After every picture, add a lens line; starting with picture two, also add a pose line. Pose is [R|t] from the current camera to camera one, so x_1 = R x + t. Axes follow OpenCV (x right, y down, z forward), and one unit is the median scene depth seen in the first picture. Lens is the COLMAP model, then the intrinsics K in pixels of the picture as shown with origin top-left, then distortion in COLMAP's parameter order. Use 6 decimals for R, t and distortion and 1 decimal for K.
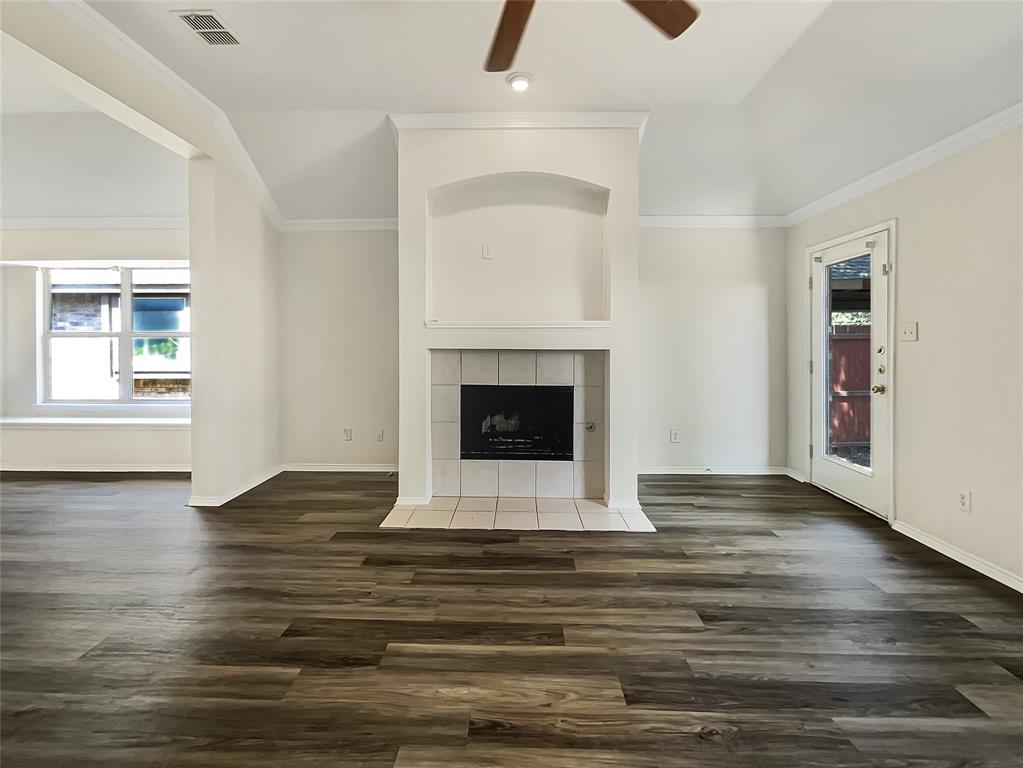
lens RADIAL K [[438.9, 0, 514.0], [0, 438.9, 339.9], [0, 0, 1]] dist [-0.000627, 0.000310]
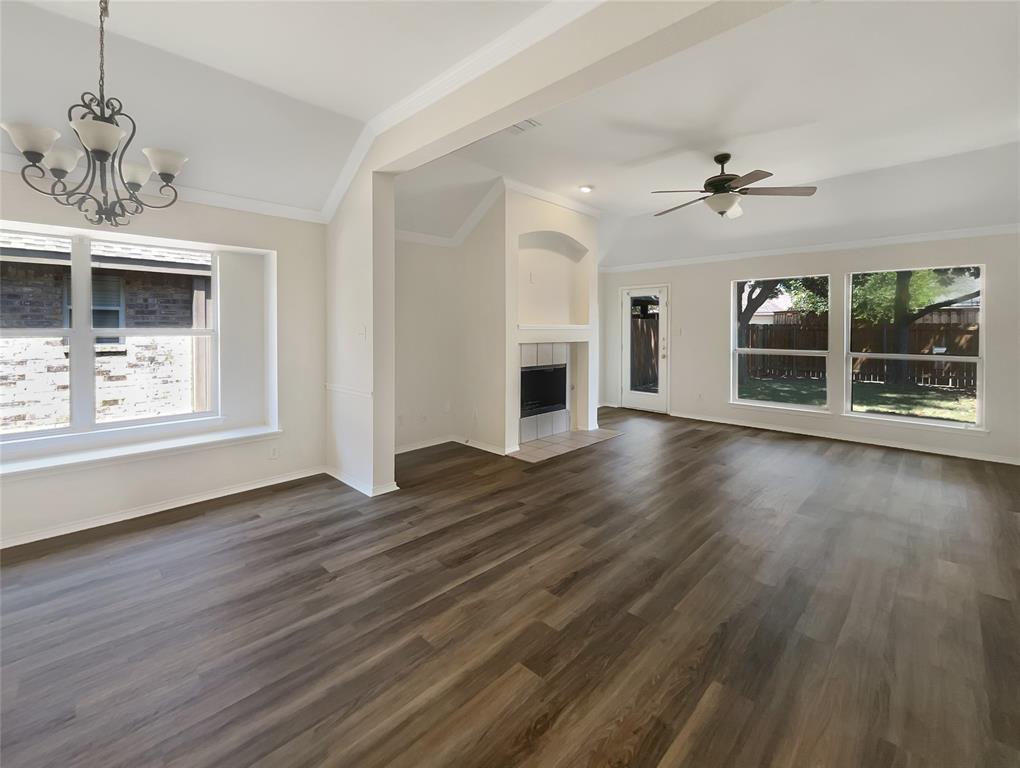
lens RADIAL K [[437.6, 0, 512.5], [0, 437.6, 340.1], [0, 0, 1]] dist [-0.000627, 0.000310]
pose [[0.667152, -0.012811, 0.744812, -1.214871], [-0.010857, 0.999579, 0.026918, -0.025253], [-0.744843, -0.026045, 0.666731, 0.059860]]
